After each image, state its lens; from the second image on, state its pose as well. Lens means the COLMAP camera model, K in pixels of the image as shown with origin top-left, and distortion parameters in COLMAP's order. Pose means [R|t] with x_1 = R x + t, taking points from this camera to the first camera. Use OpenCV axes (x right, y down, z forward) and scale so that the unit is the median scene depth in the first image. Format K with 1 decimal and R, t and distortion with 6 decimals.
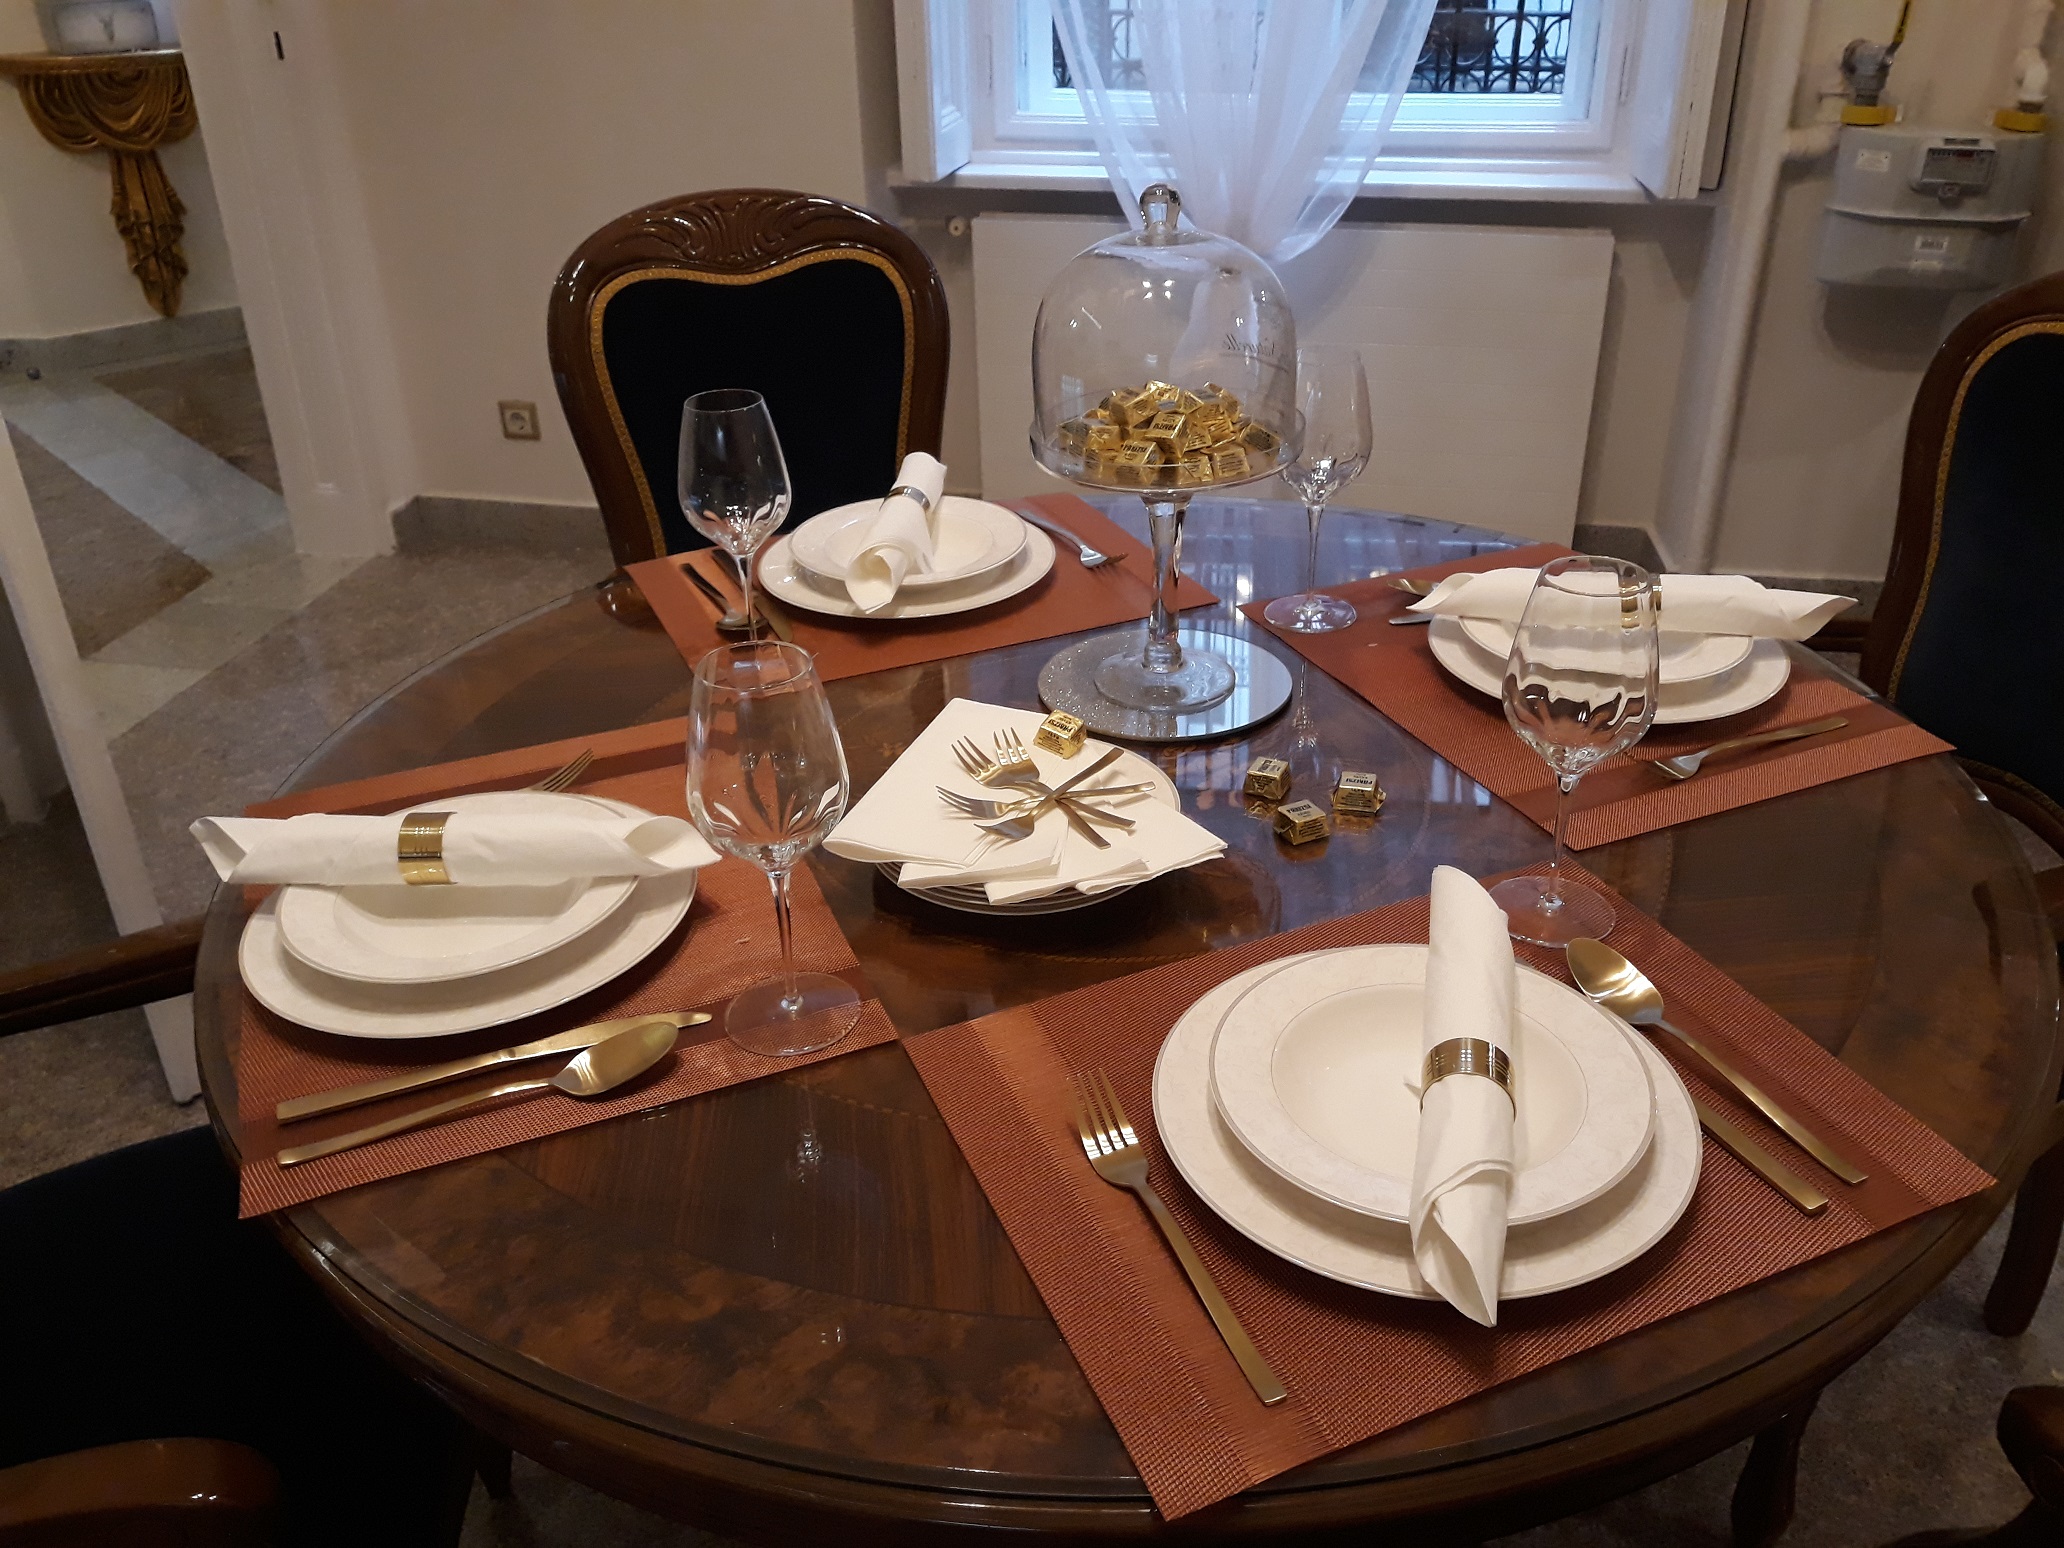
lens RADIAL K [[1711.6, 0, 1032.9], [0, 1711.6, 767.0], [0, 0, 1]] dist [-0.002511, -0.009083]
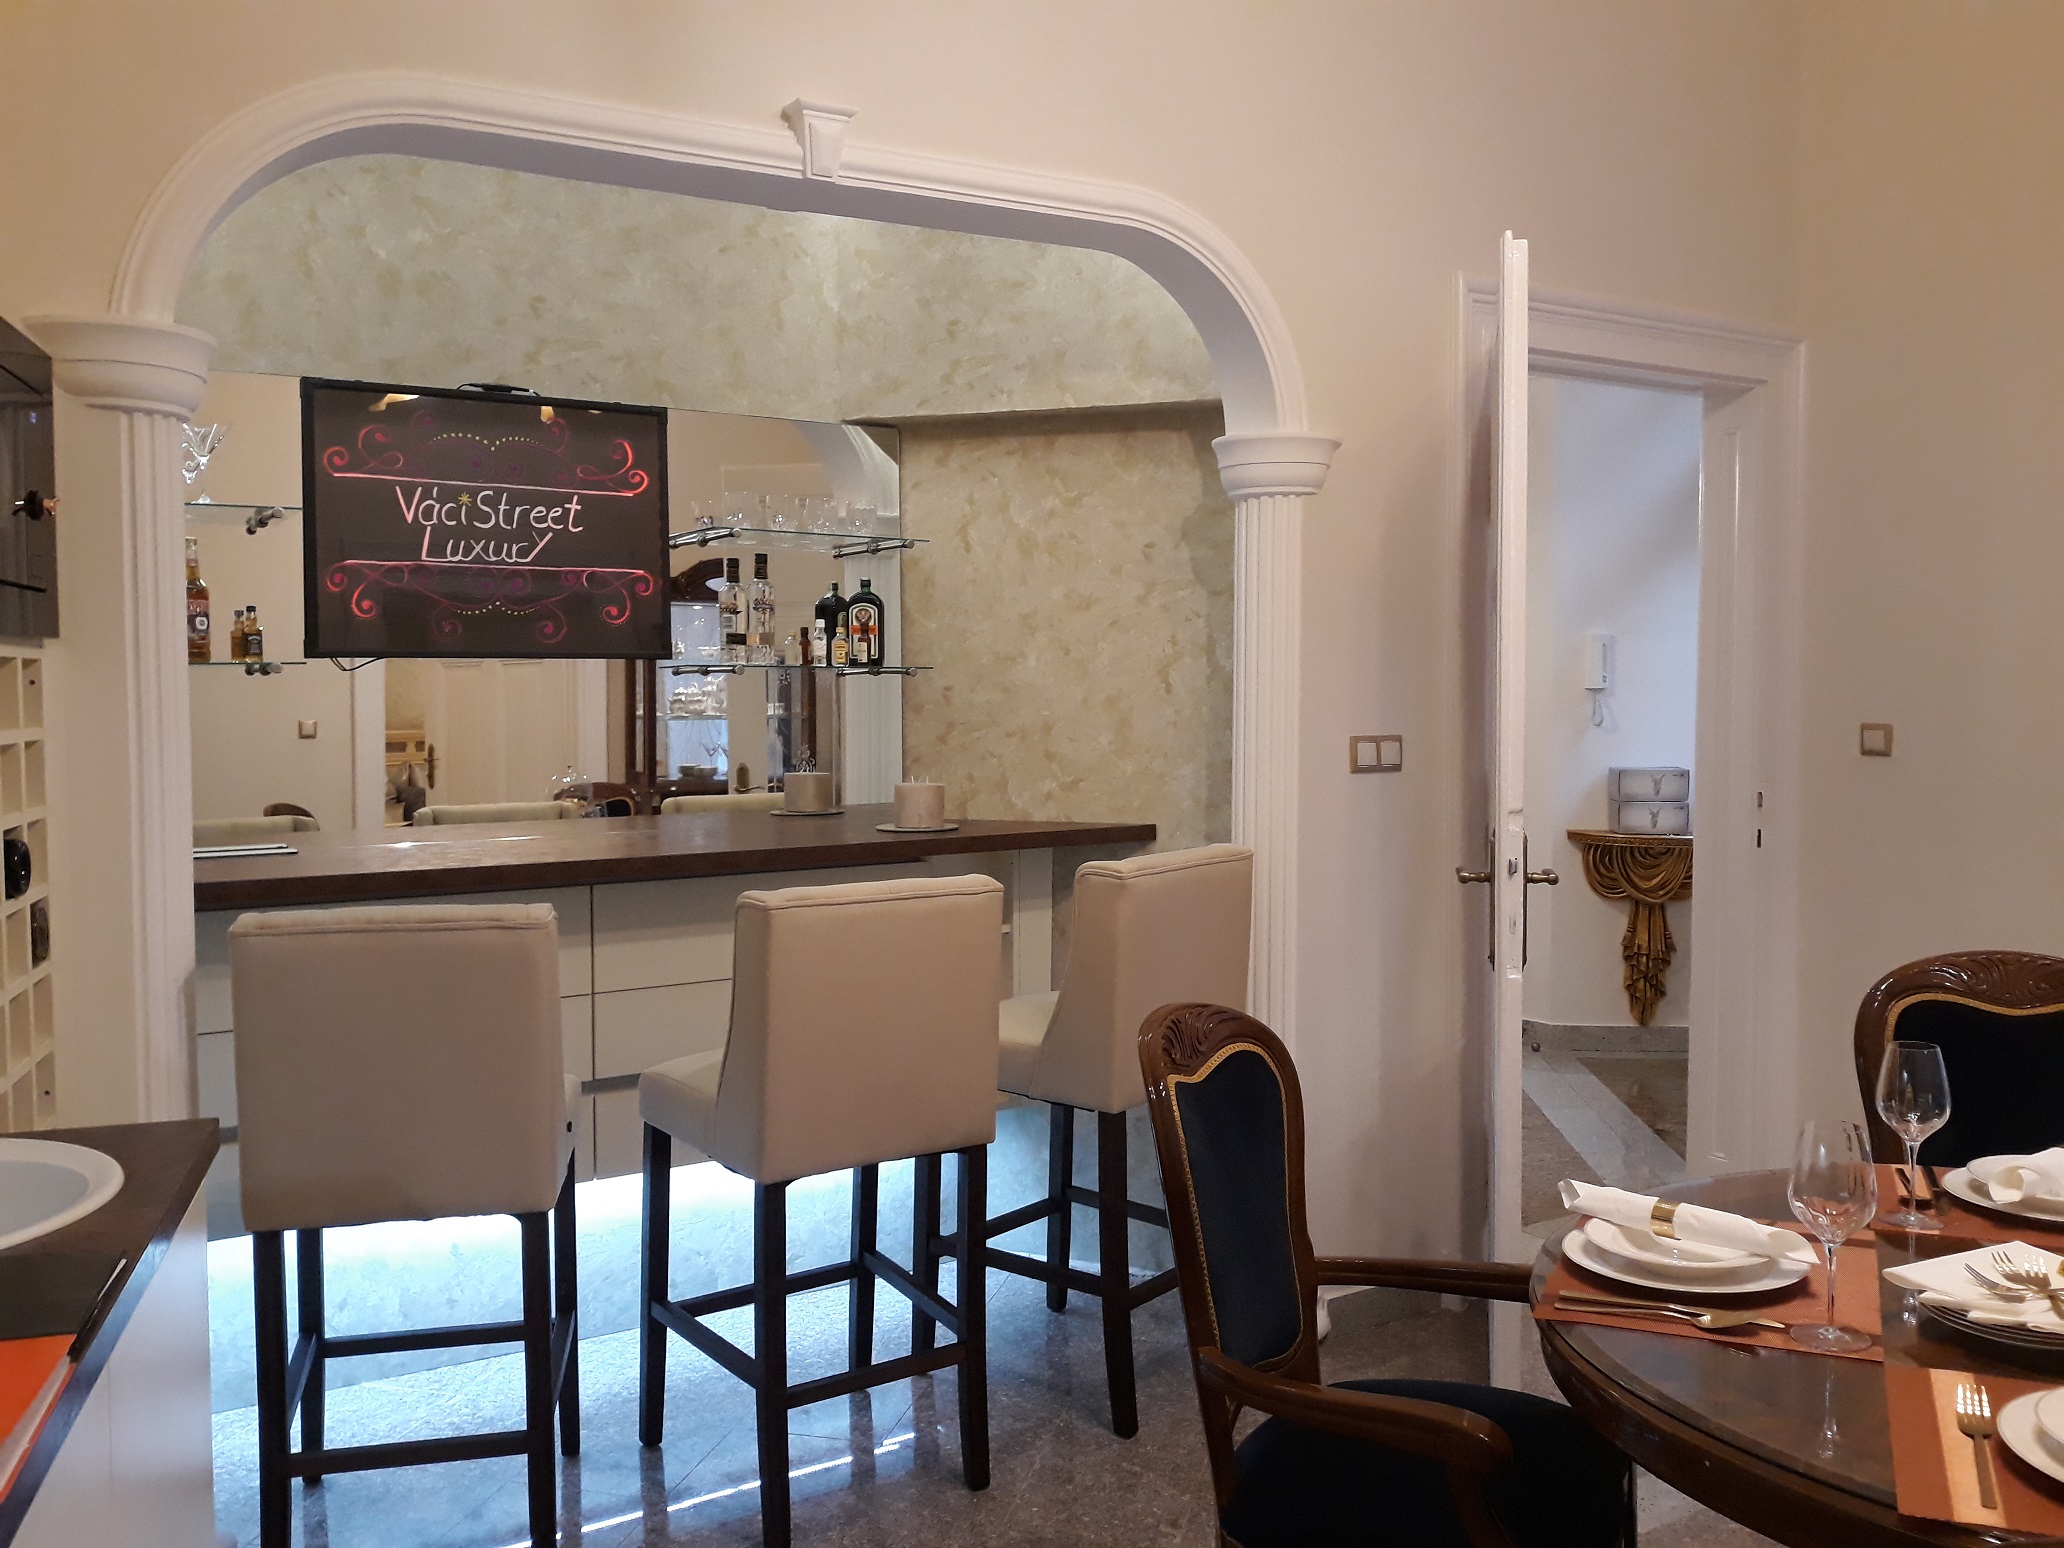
lens RADIAL K [[1711.6, 0, 1032.9], [0, 1711.6, 767.0], [0, 0, 1]] dist [-0.002511, -0.009083]
pose [[0.680637, 0.049872, -0.730922, 0.120115], [-0.357934, 0.893140, -0.272369, 0.082771], [0.639232, 0.447006, 0.625754, -0.196579]]
